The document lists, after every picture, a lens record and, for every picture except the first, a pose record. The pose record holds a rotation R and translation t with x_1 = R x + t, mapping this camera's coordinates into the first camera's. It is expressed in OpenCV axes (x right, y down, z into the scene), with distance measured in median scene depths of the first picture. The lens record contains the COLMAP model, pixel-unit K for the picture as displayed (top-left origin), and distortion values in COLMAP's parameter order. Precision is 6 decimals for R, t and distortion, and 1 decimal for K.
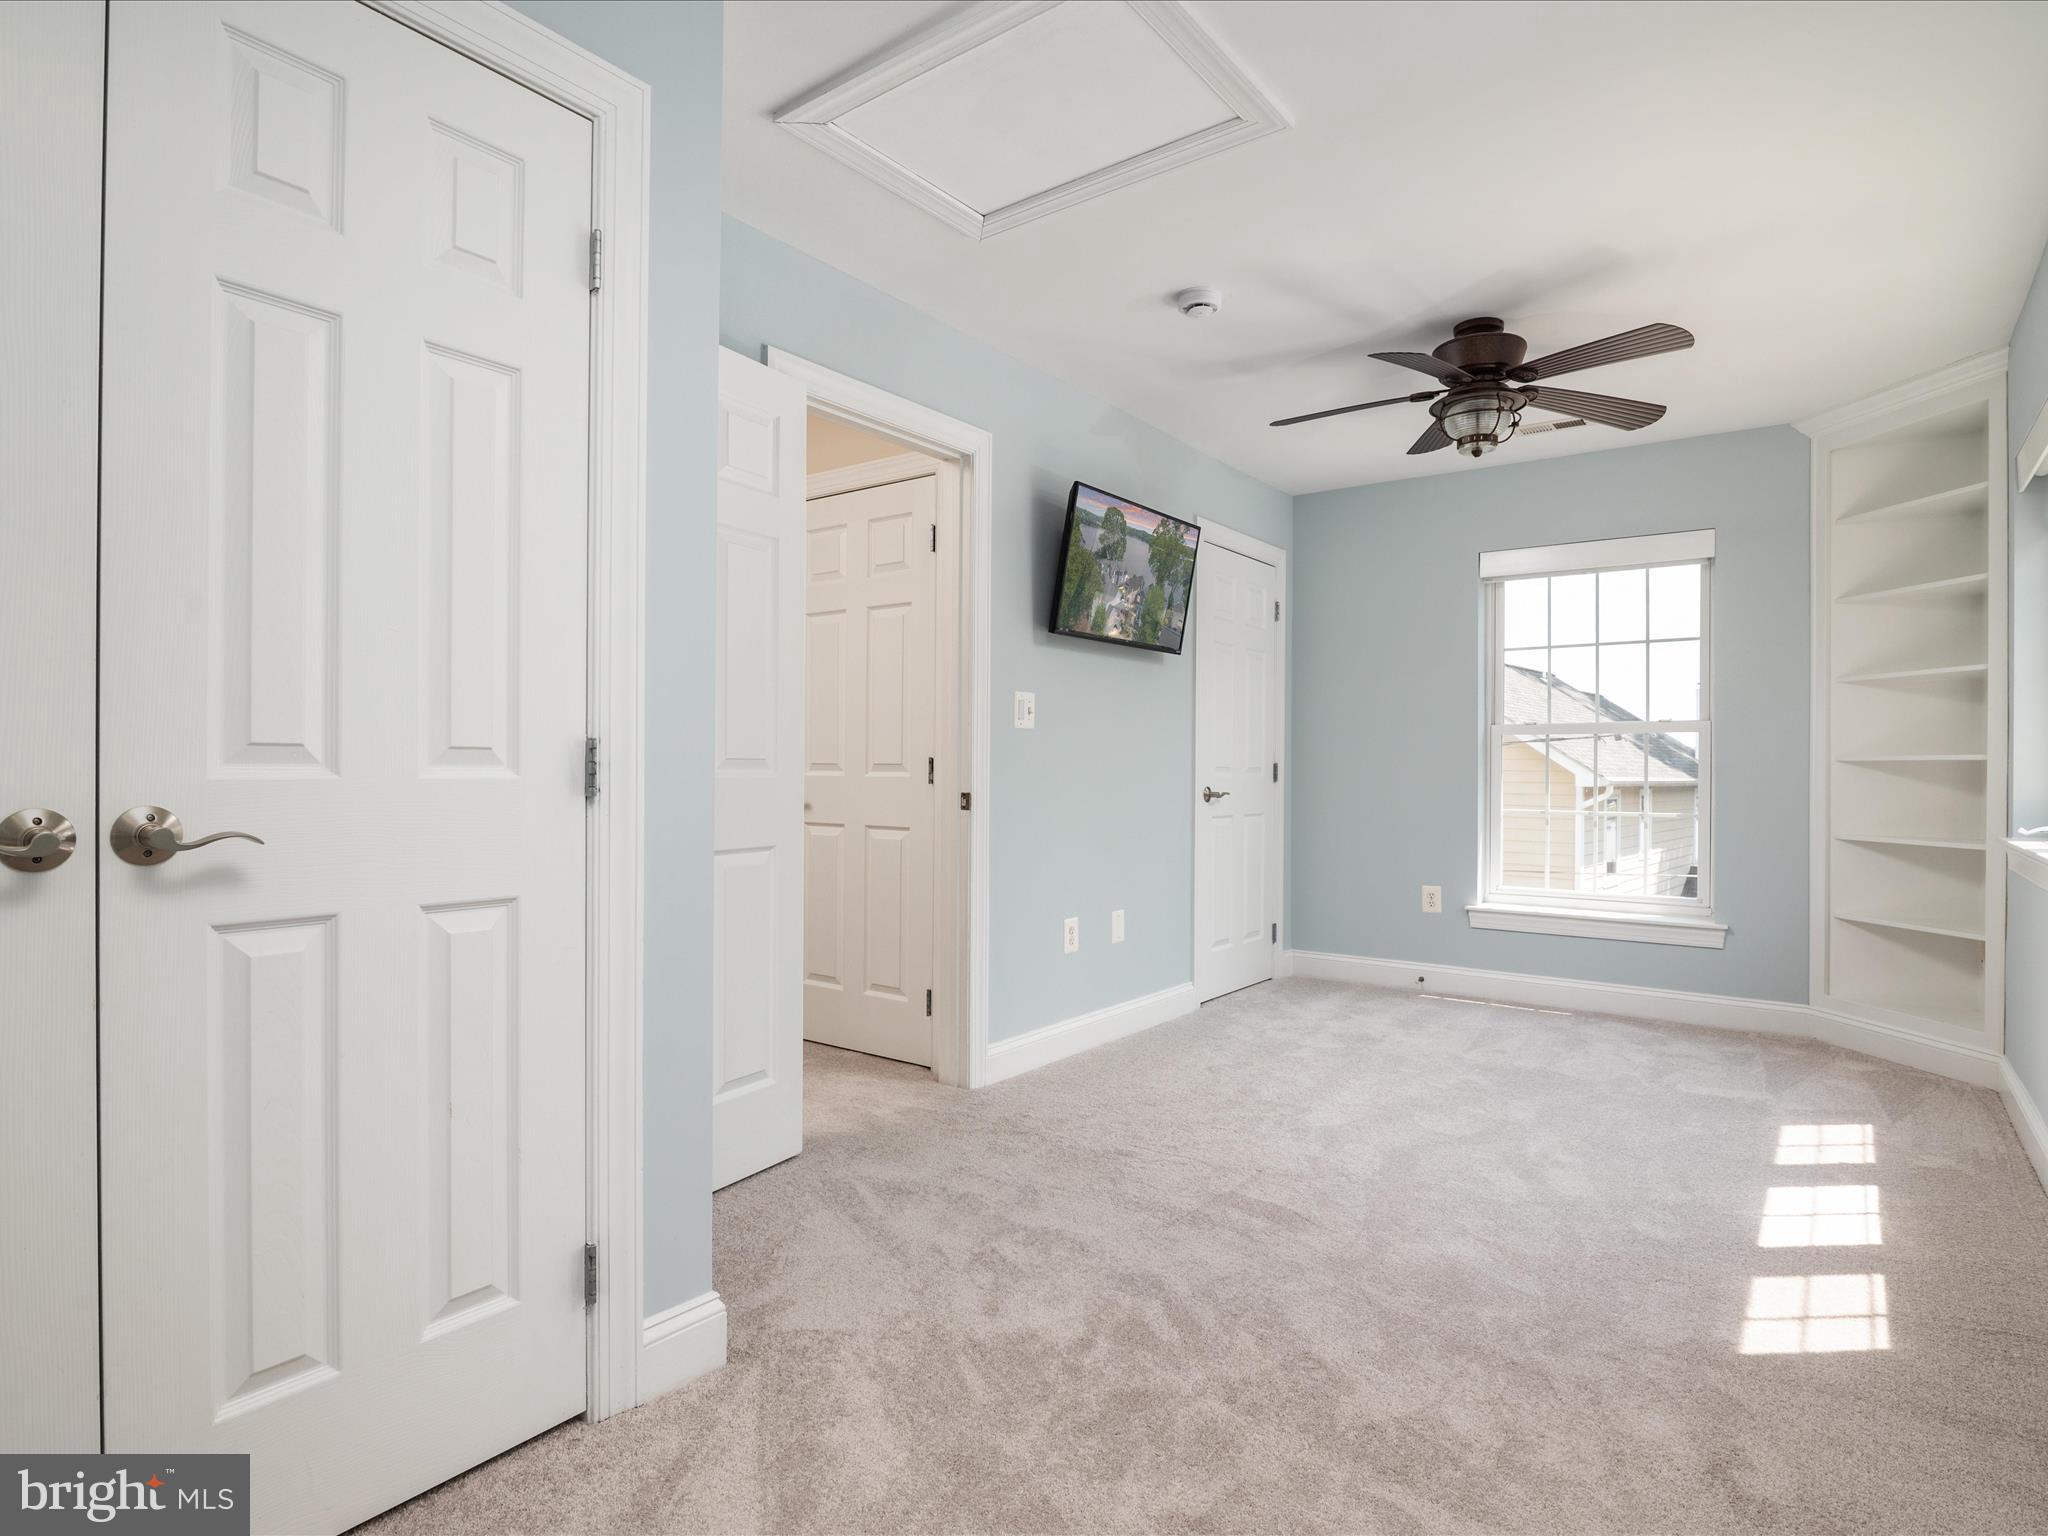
lens RADIAL K [[2012.2, 0, 1030.5], [0, 2012.2, 762.1], [0, 0, 1]] dist [0.110095, -0.166796]
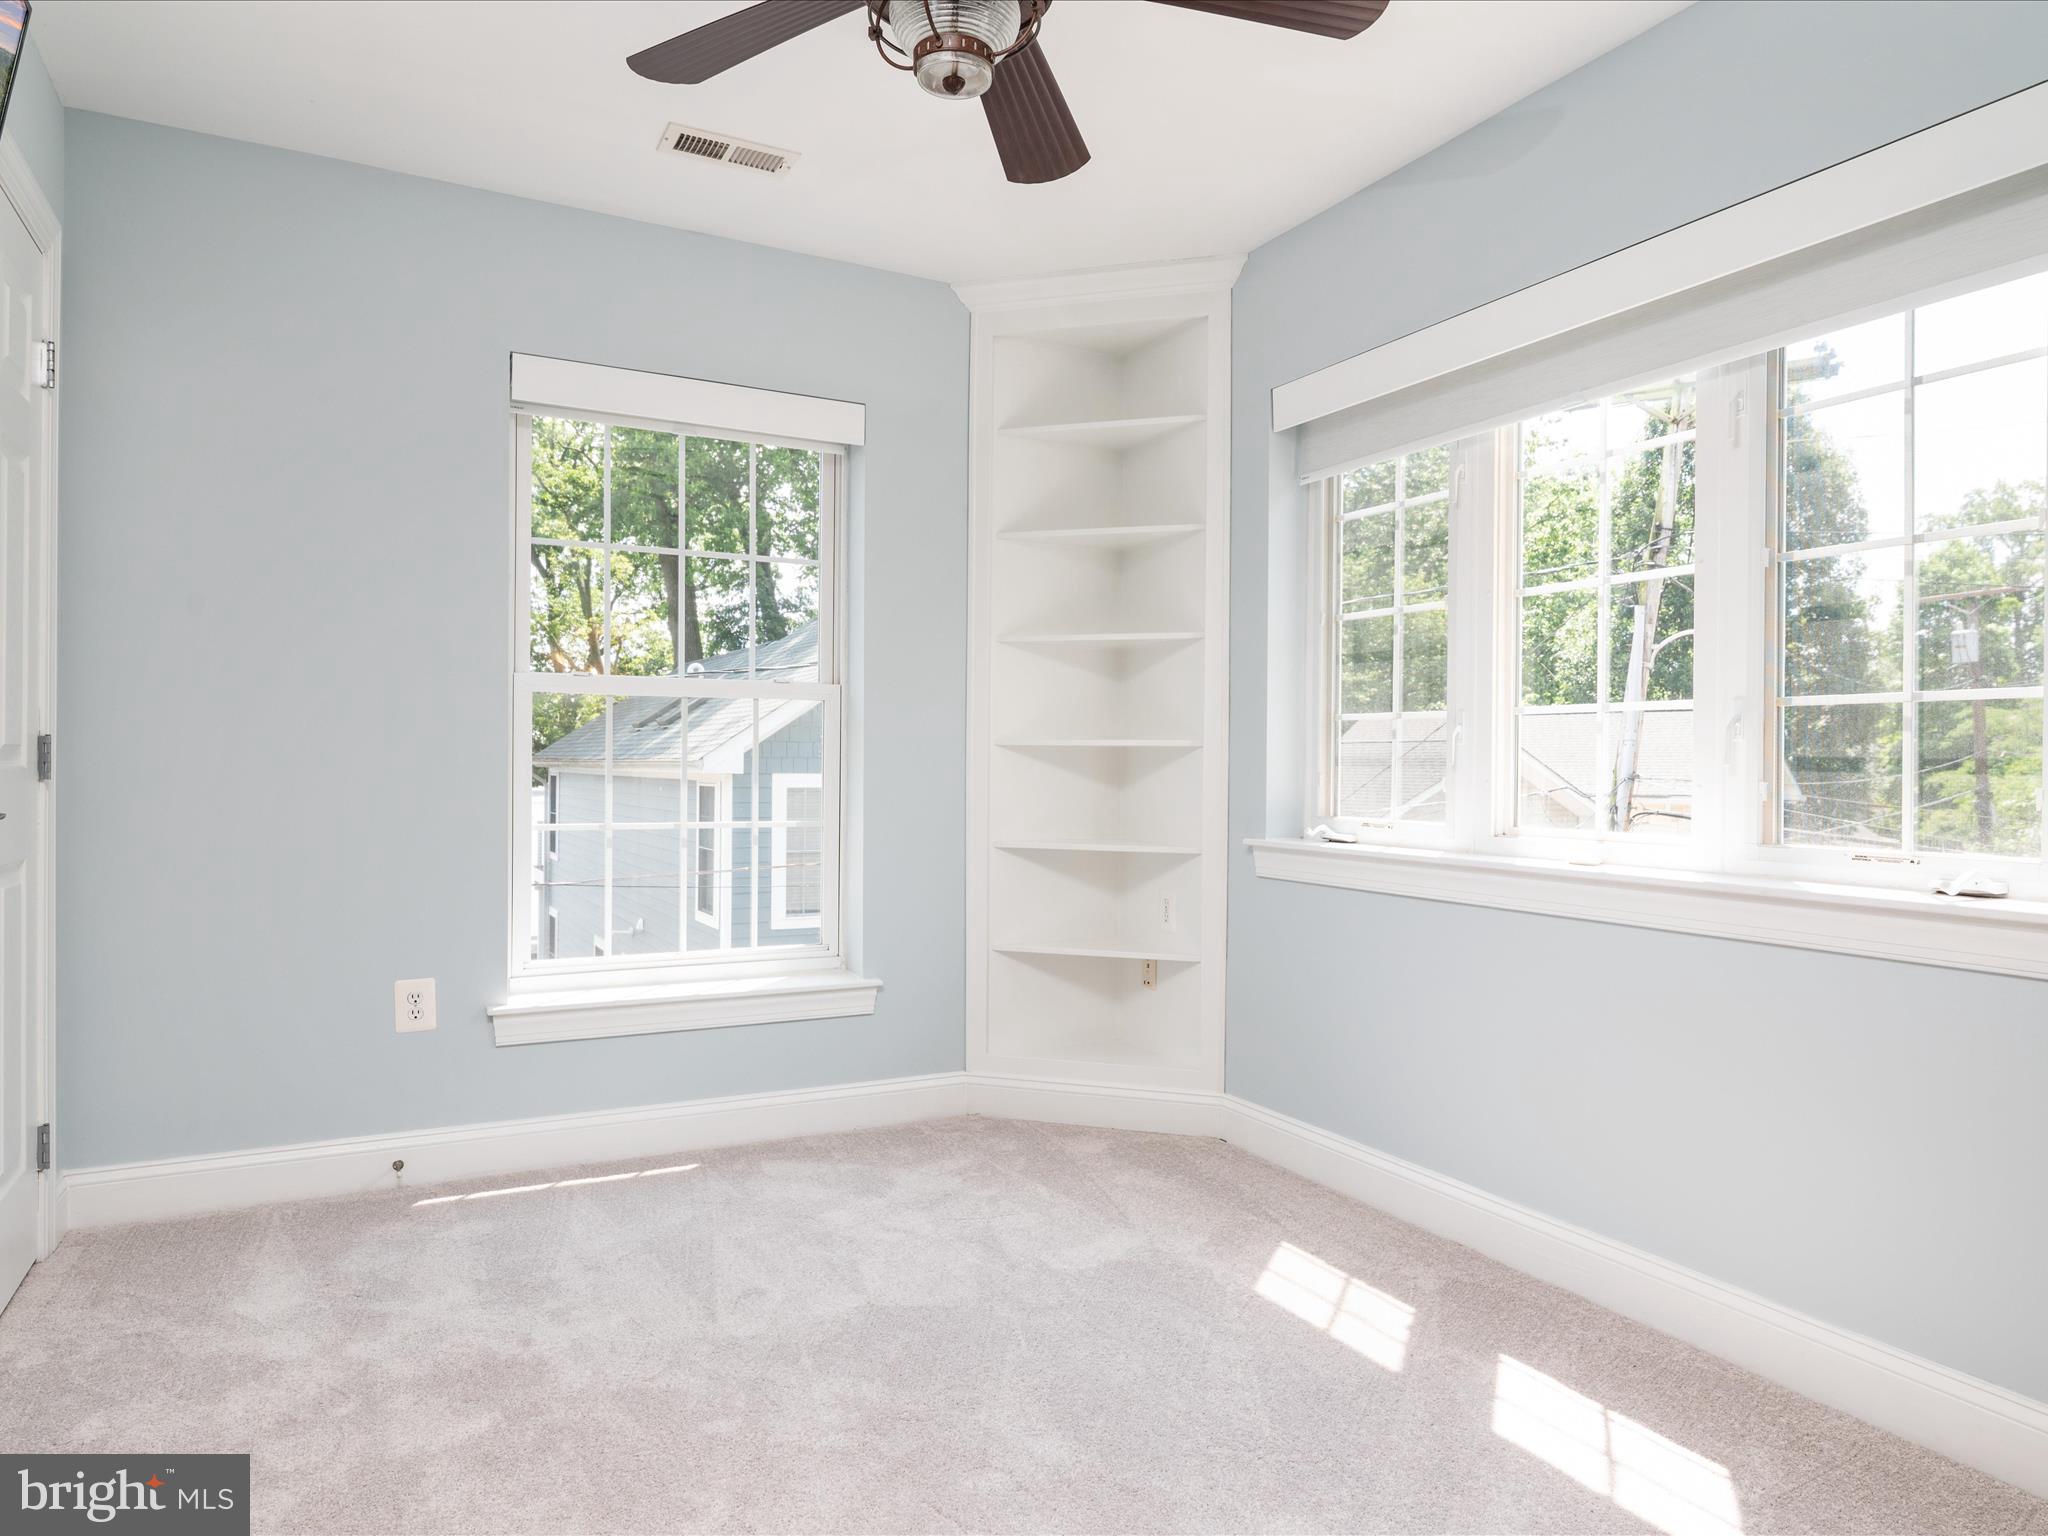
lens RADIAL K [[1294.3, 0, 1024.4], [0, 1294.3, 776.7], [0, 0, 1]] dist [-0.001276, 0.000208]
pose [[0.400018, -0.008098, 0.916472, -0.045467], [-0.007482, 0.999899, 0.012101, 0.005192], [-0.916477, -0.011698, 0.399917, 0.812751]]
